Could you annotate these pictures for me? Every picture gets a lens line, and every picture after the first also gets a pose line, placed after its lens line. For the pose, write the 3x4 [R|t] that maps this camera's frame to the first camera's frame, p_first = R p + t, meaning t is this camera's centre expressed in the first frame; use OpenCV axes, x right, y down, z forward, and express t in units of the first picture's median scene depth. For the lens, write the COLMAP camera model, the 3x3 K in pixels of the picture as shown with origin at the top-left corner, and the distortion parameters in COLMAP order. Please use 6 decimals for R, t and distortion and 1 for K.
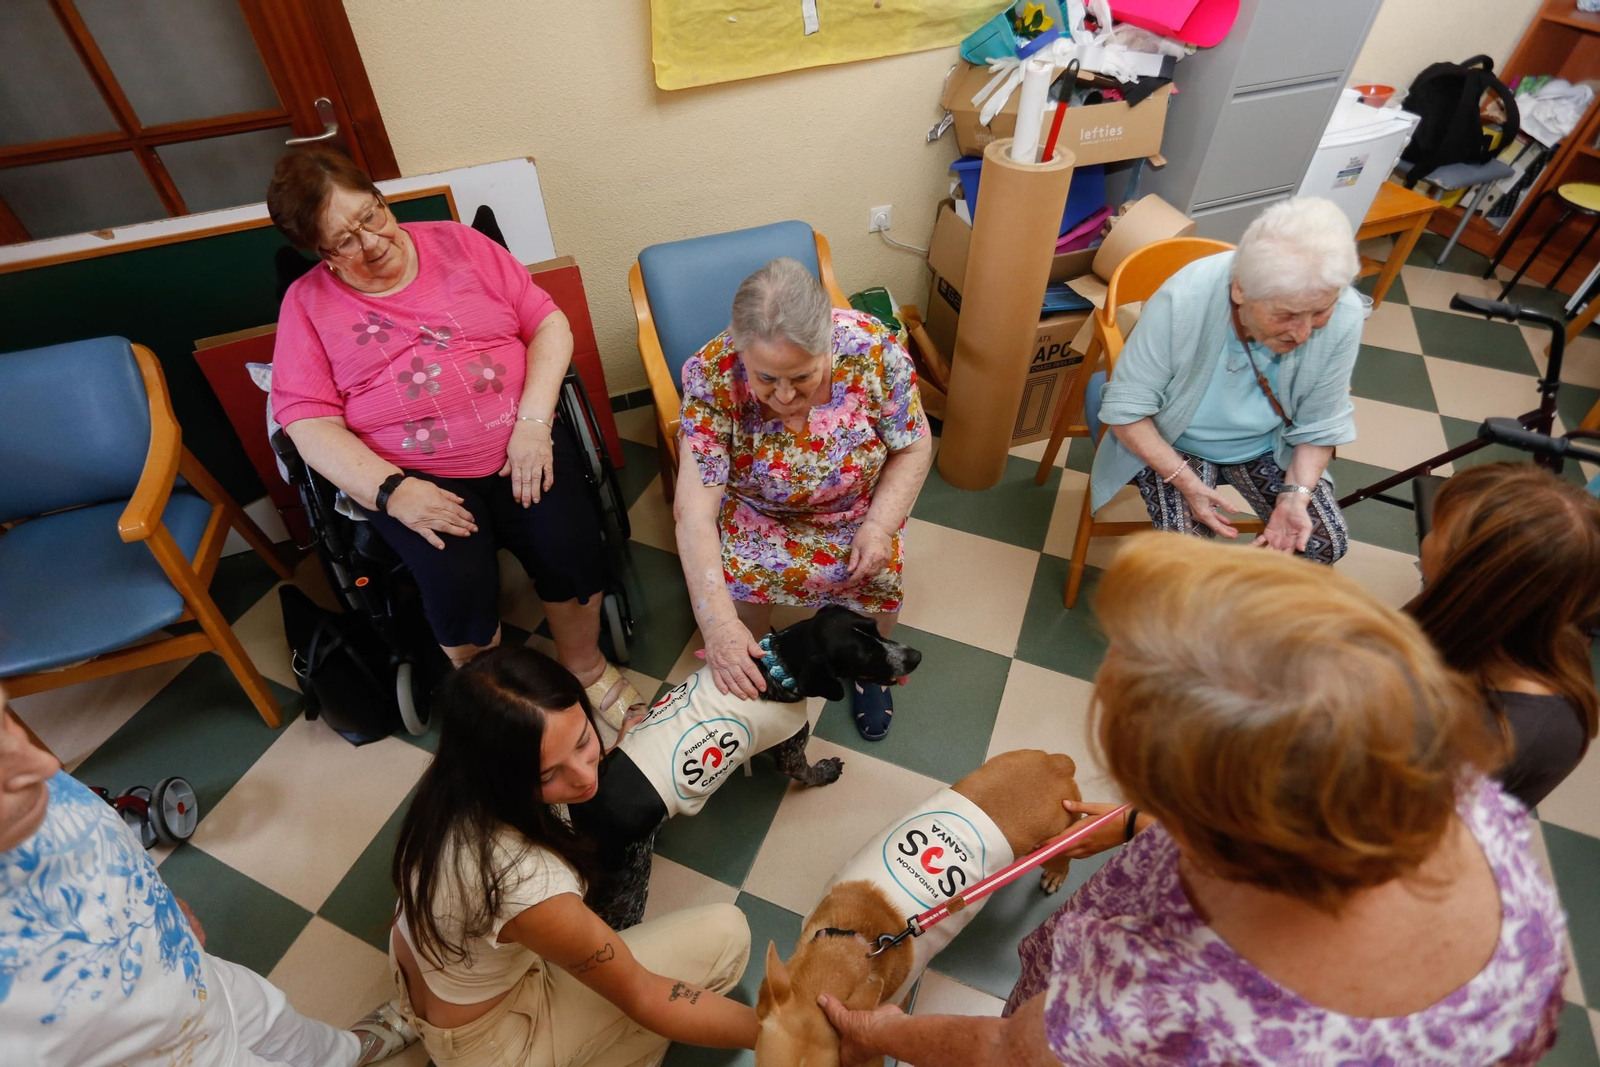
lens RADIAL K [[826.1, 0, 808.8], [0, 826.1, 540.8], [0, 0, 1]] dist [-0.005283, -0.000559]
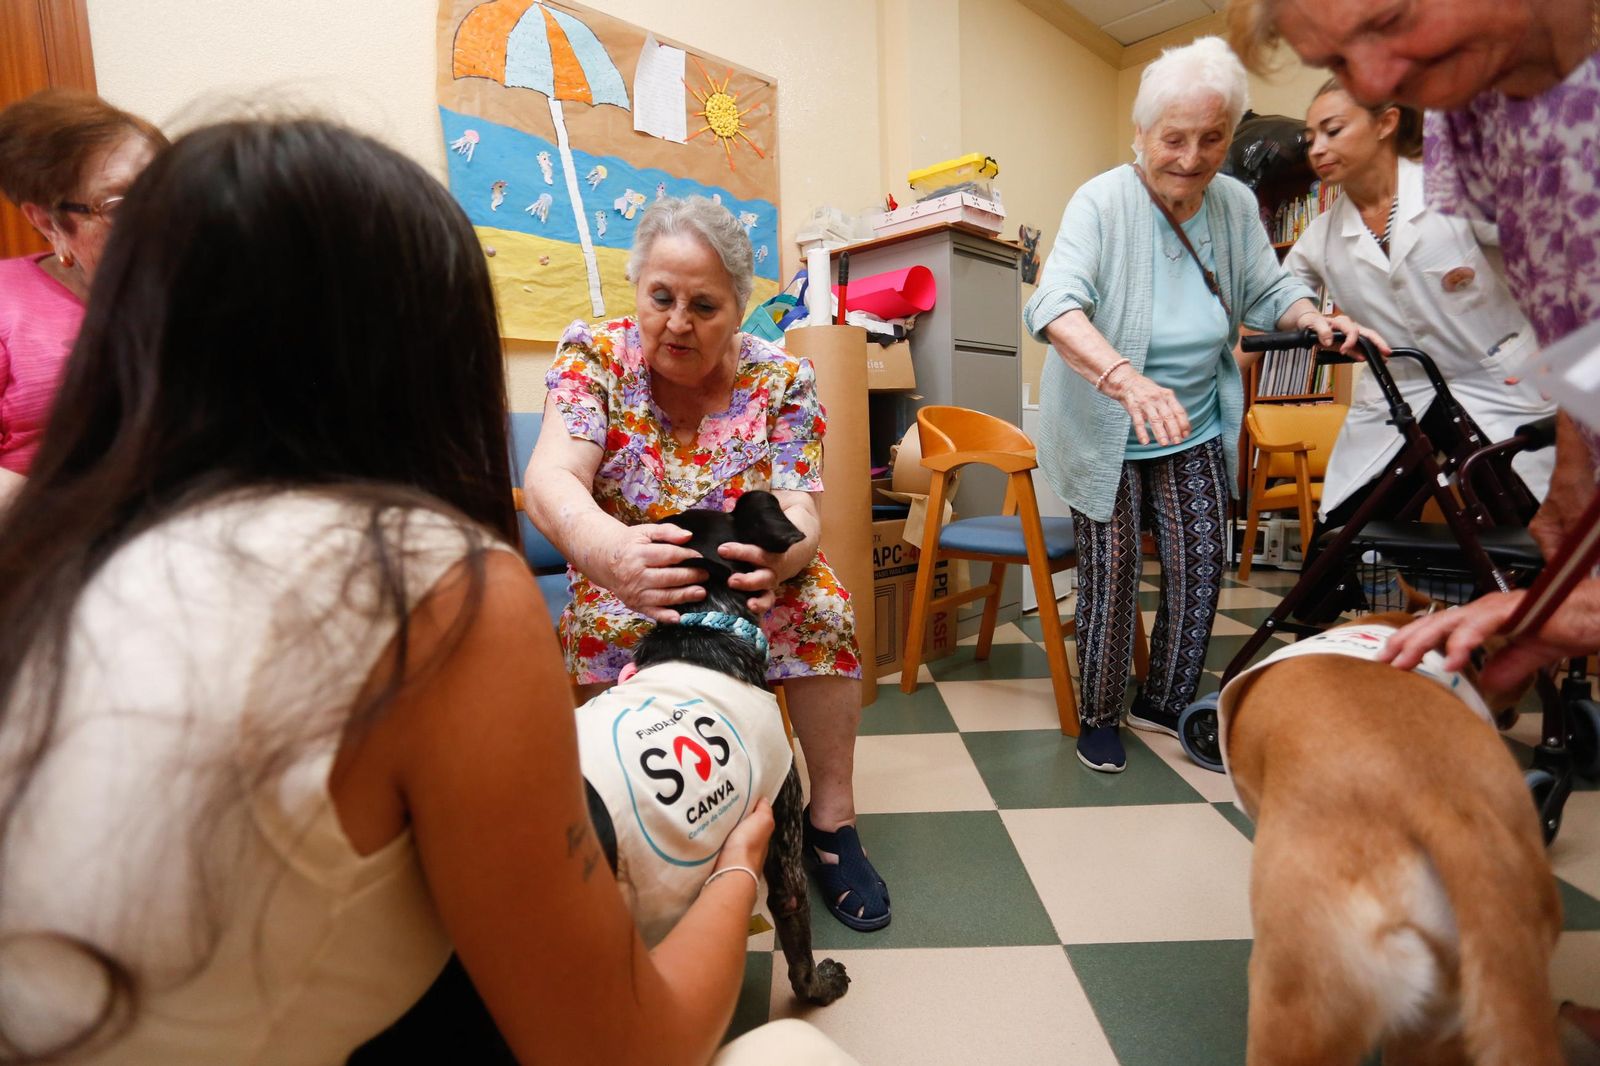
lens RADIAL K [[789.7, 0, 800.0], [0, 789.7, 533.0], [0, 0, 1]] dist [-0.033612, 0.000839]
pose [[0.937350, -0.084473, 0.337993, -0.128636], [0.281645, 0.754774, -0.592446, 0.314822], [-0.205063, 0.650523, 0.731279, 0.367226]]
